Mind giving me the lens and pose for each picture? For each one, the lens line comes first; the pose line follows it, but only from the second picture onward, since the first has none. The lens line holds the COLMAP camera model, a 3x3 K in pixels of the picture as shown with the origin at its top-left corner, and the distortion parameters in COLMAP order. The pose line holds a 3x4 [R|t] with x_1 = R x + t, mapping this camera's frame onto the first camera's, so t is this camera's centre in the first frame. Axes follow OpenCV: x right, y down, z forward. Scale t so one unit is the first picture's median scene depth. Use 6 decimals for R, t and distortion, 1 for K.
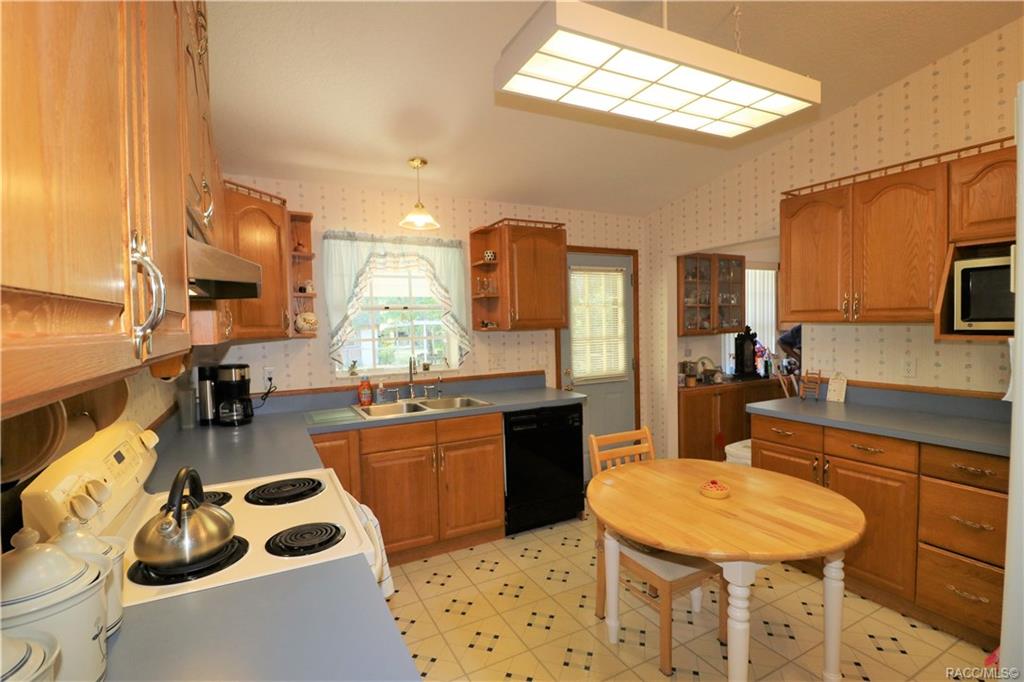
lens RADIAL K [[472.5, 0, 509.9], [0, 472.5, 344.1], [0, 0, 1]] dist [-0.006702, -0.009679]
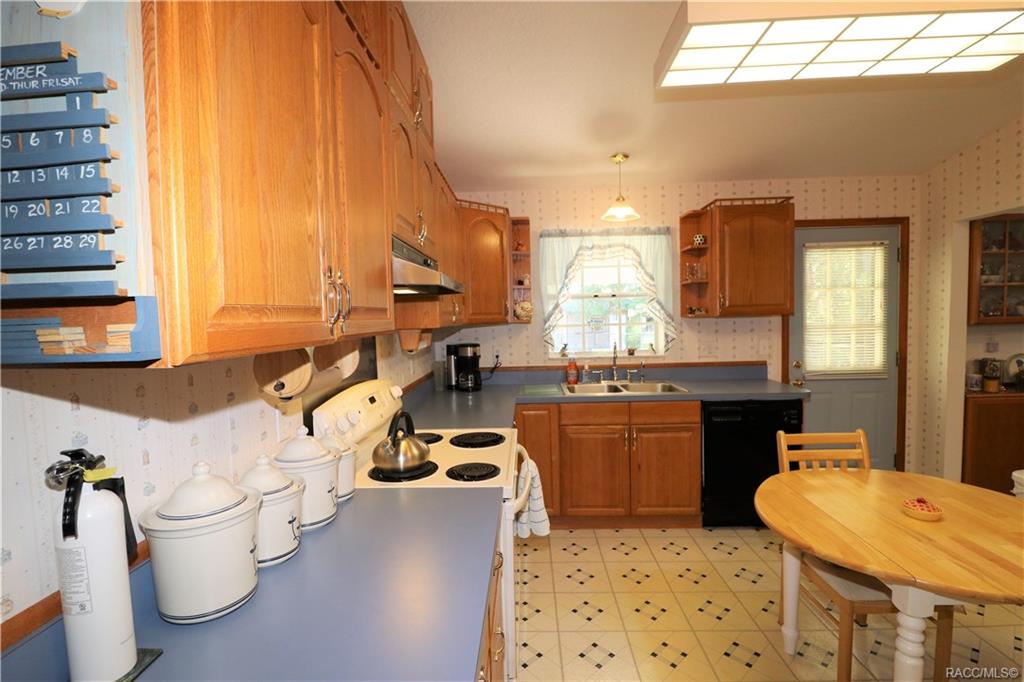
lens RADIAL K [[472.5, 0, 507.4], [0, 472.5, 345.5], [0, 0, 1]] dist [-0.006702, -0.009679]
pose [[0.864698, 0.032177, -0.501261, 0.130860], [-0.015286, 0.999170, 0.037769, -0.001247], [0.502060, -0.024996, 0.864472, -0.049107]]
